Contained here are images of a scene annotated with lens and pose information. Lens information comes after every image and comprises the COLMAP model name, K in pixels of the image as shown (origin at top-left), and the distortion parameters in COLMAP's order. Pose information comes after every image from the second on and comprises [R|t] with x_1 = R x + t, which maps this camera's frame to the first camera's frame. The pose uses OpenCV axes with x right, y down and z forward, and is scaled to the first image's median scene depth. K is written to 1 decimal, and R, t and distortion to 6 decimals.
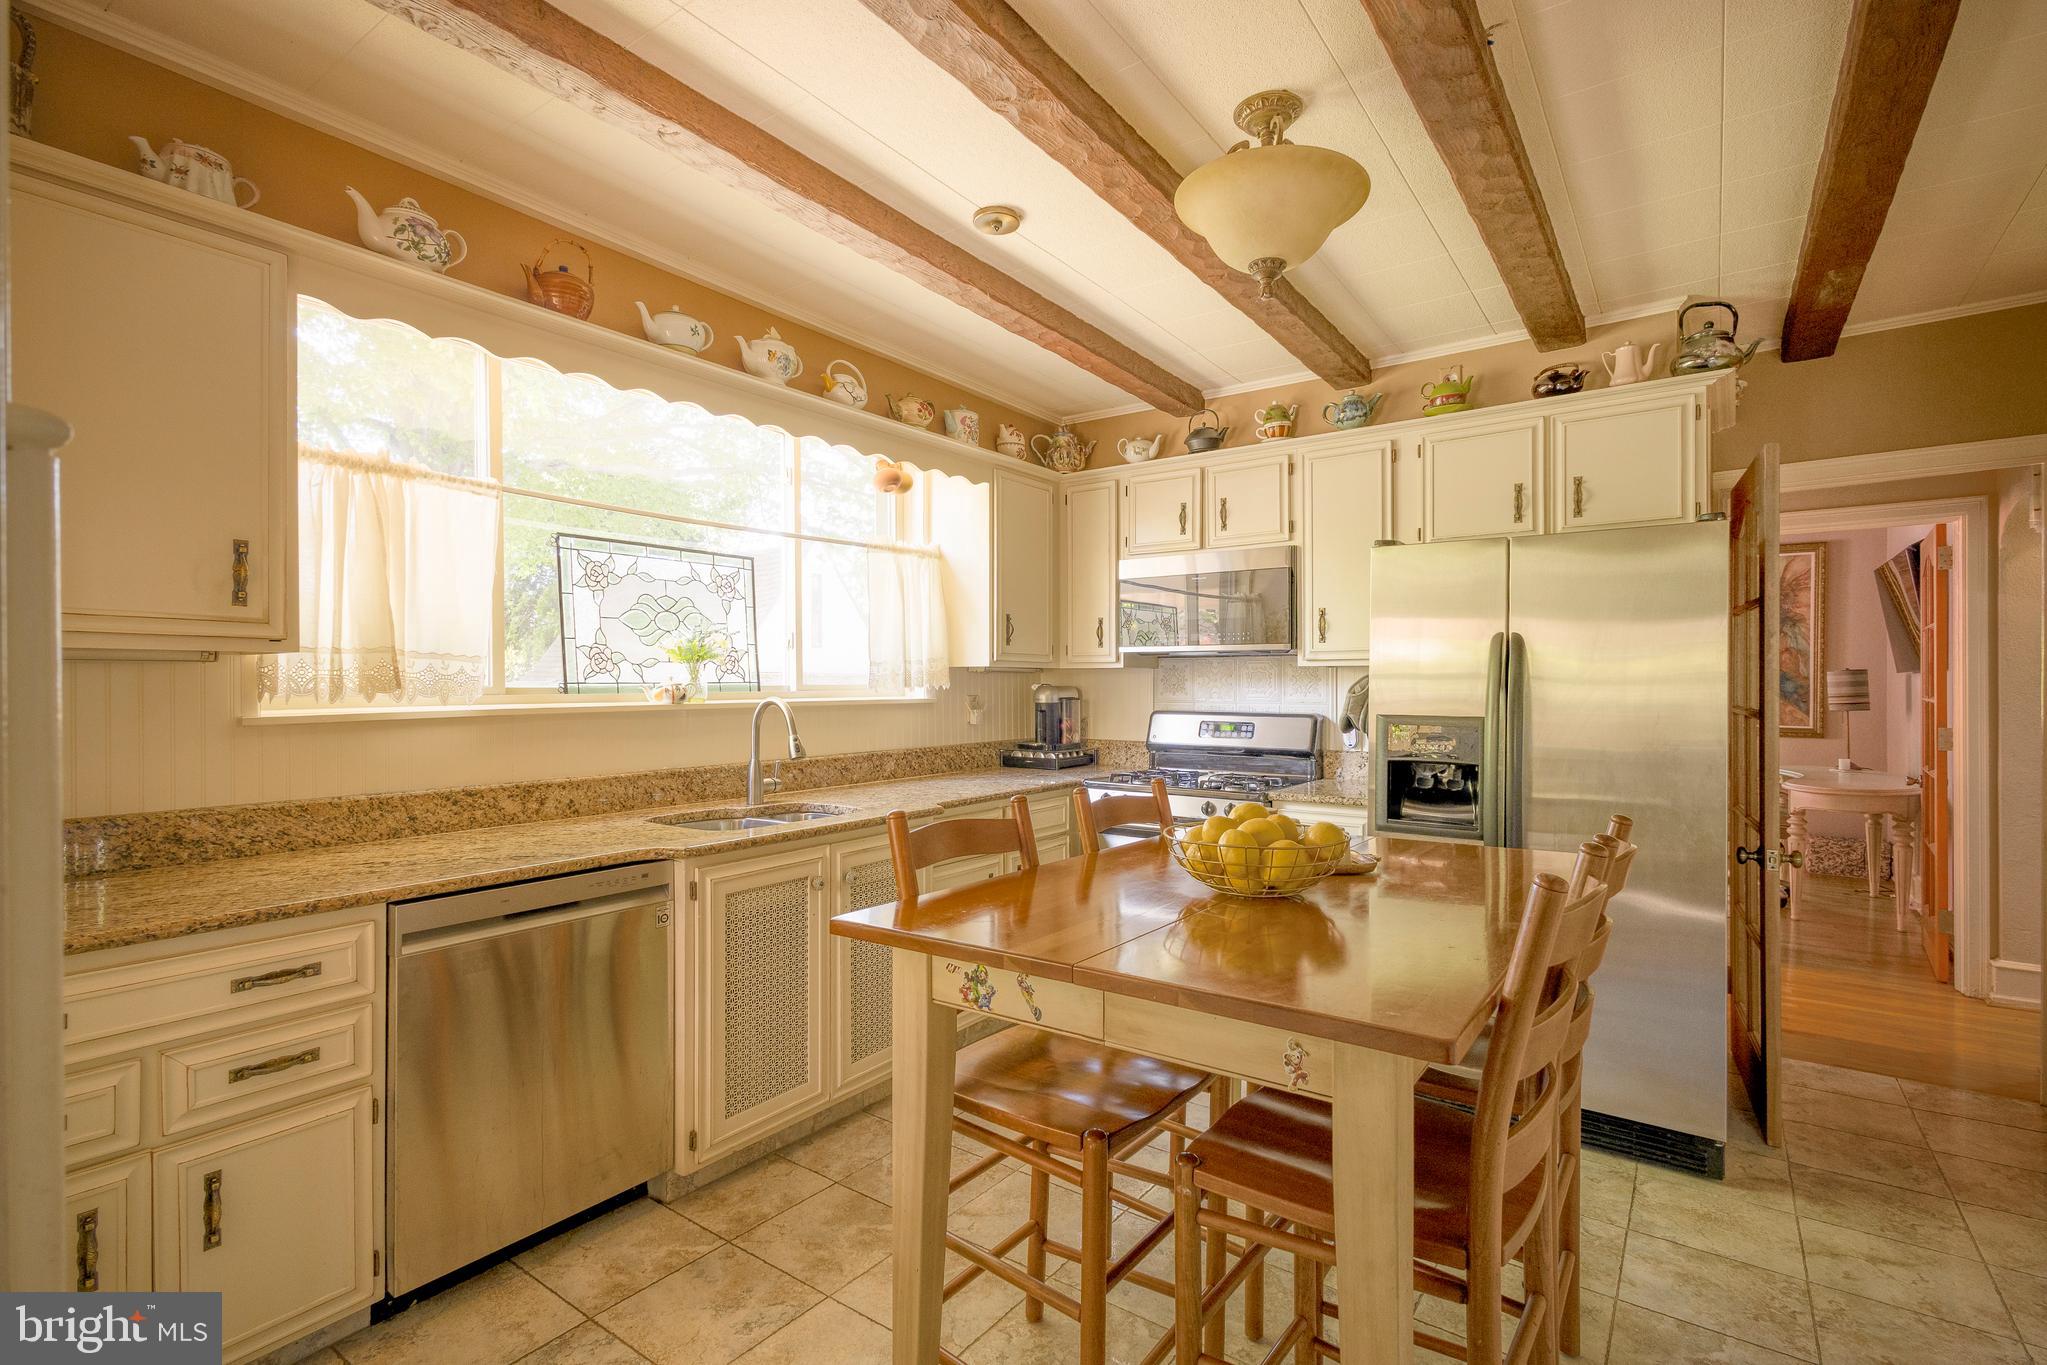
lens RADIAL K [[961.7, 0, 1057.0], [0, 961.7, 698.5], [0, 0, 1]] dist [0.009414, -0.003092]
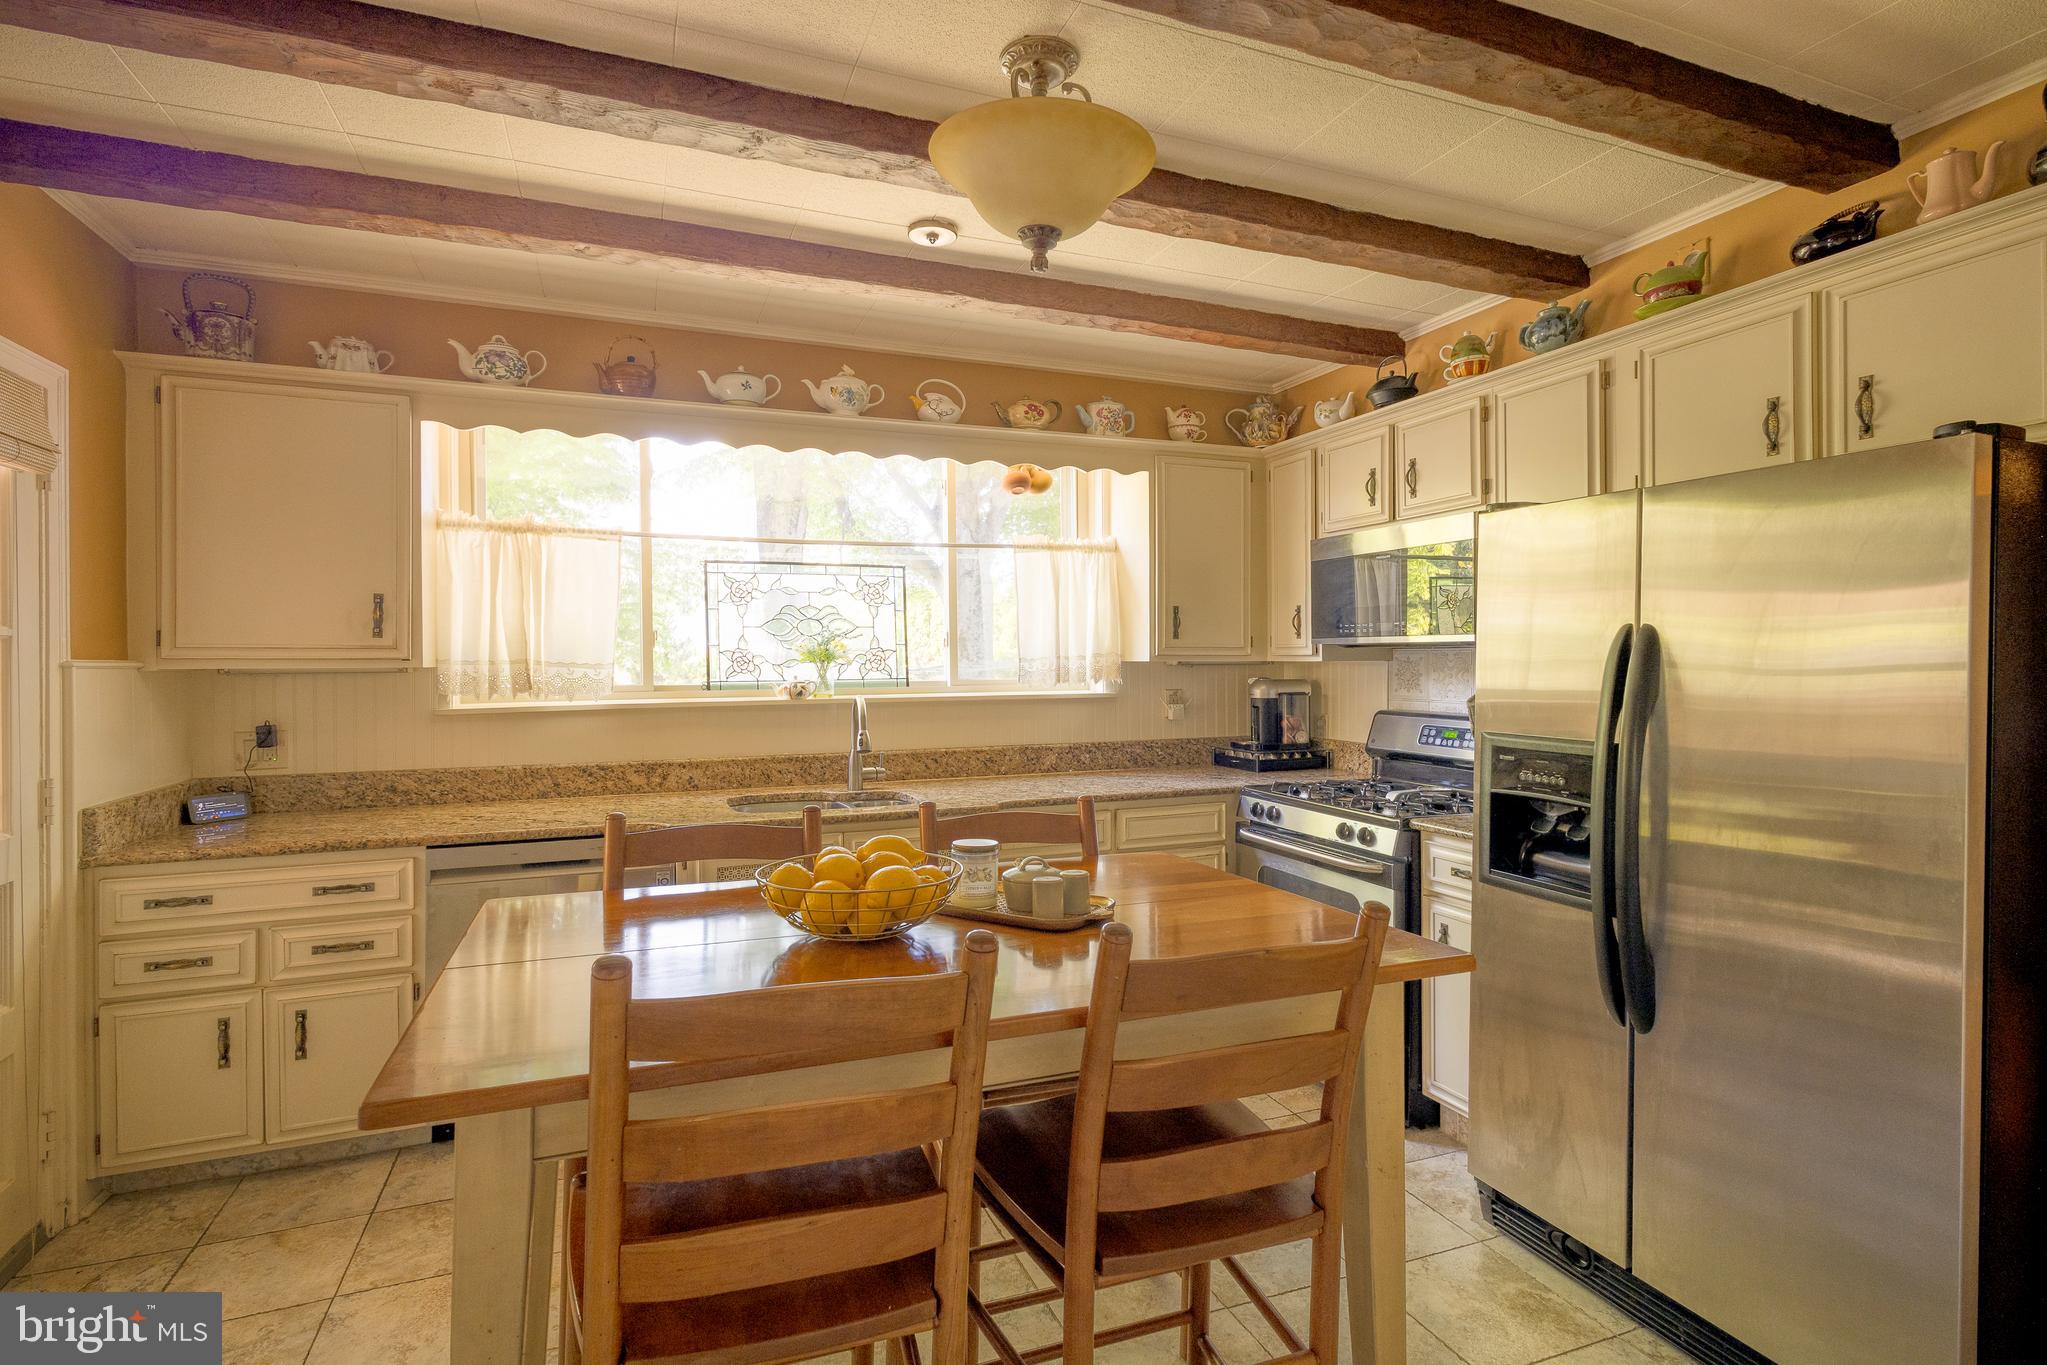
lens RADIAL K [[961.7, 0, 1011.7], [0, 961.7, 675.8], [0, 0, 1]] dist [0.009414, -0.003092]
pose [[0.841983, 0.008085, -0.539443, 0.437768], [-0.007898, 0.999965, 0.002659, -0.026903], [0.539446, 0.002022, 0.842018, 0.151786]]
